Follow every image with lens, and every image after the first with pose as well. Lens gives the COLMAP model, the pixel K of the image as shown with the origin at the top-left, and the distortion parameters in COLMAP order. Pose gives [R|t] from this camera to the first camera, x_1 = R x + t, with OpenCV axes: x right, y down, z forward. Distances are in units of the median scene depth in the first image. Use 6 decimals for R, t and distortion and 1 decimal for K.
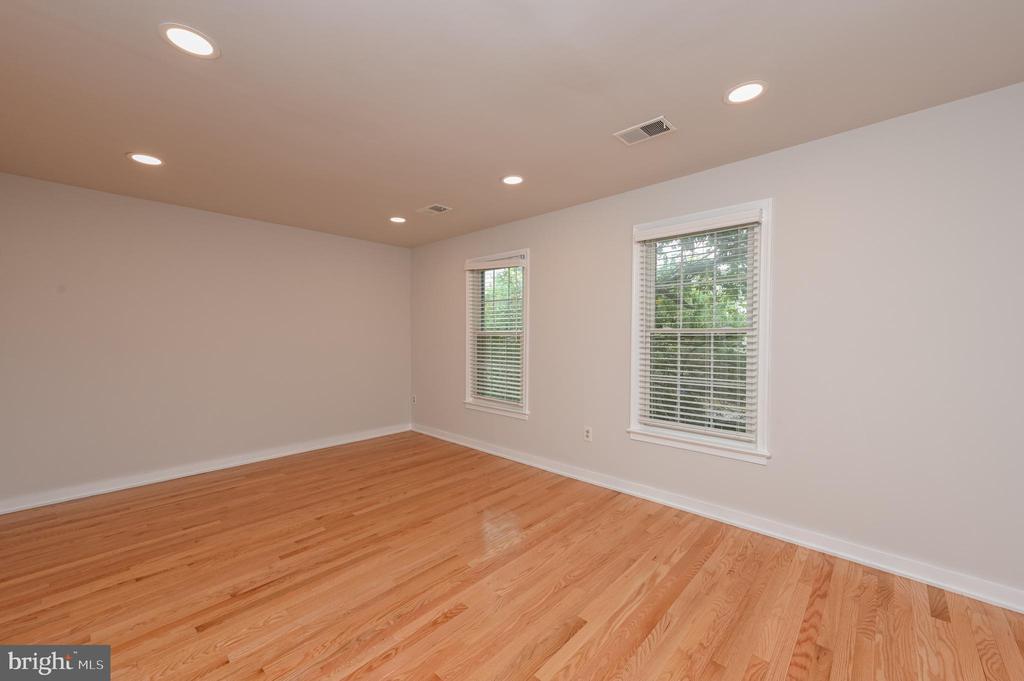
lens RADIAL K [[402.1, 0, 512.4], [0, 402.1, 337.8], [0, 0, 1]] dist [0.023226, 0.000044]
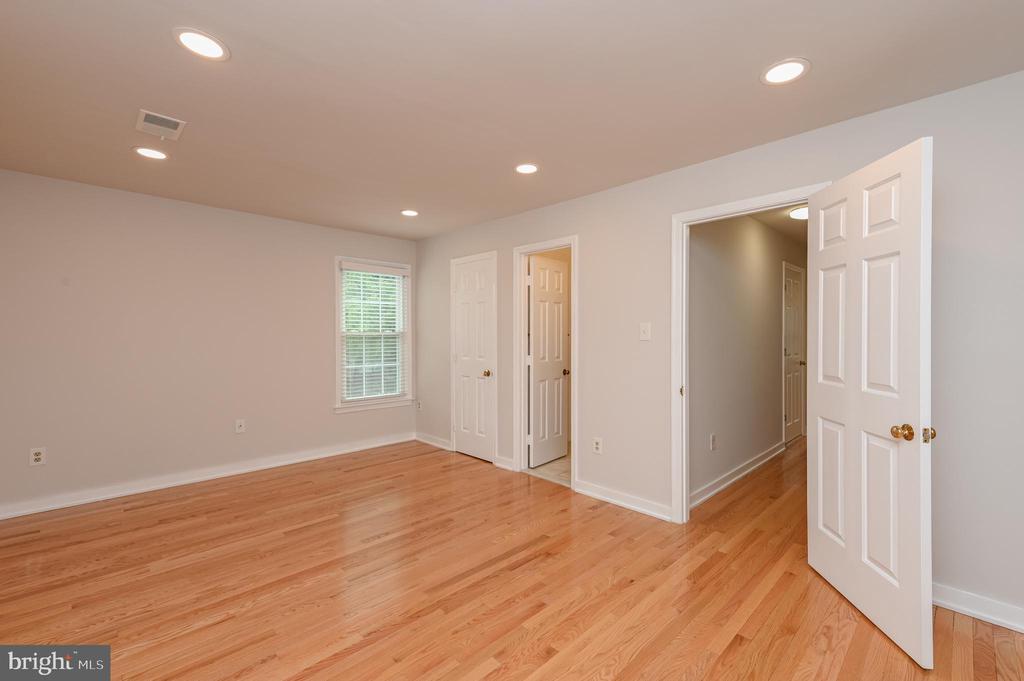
lens RADIAL K [[439.4, 0, 513.6], [0, 439.4, 335.9], [0, 0, 1]] dist [0.002081, -0.000013]
pose [[-0.999390, -0.000242, 0.034930, -0.453592], [0.000196, 0.999921, 0.012545, -0.016747], [-0.034930, 0.012544, -0.999311, 1.654140]]
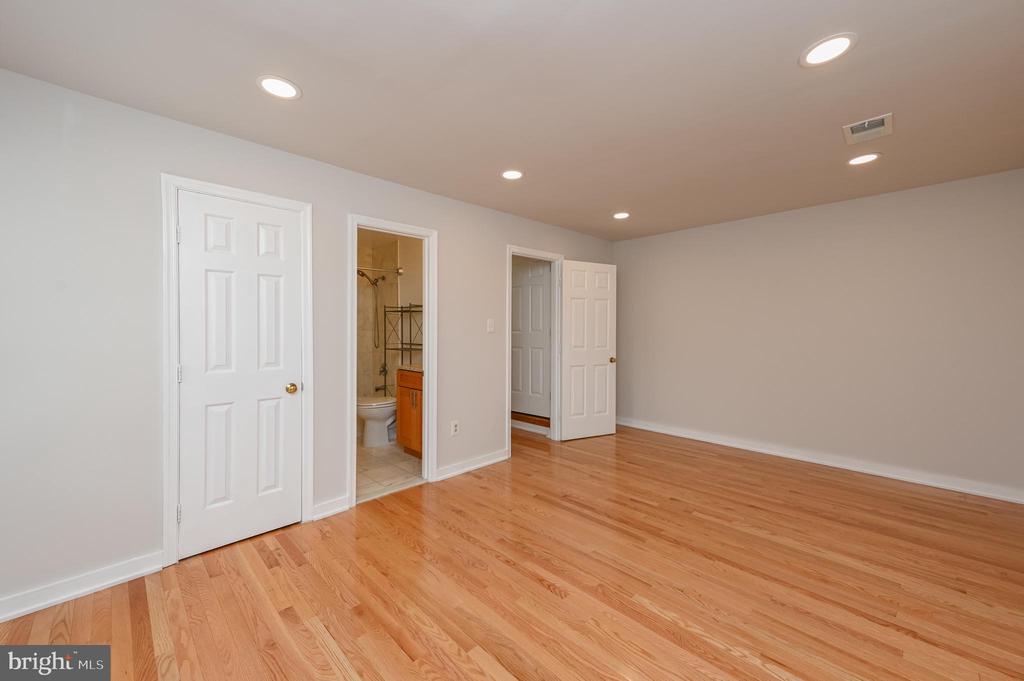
lens RADIAL K [[402.1, 0, 513.6], [0, 402.1, 334.7], [0, 0, 1]] dist [0.023226, 0.000044]
pose [[-0.036219, 0.018167, -0.999179, 0.612556], [-0.007646, 0.999800, 0.018455, -0.007216], [0.999315, 0.008308, -0.036072, 0.622780]]
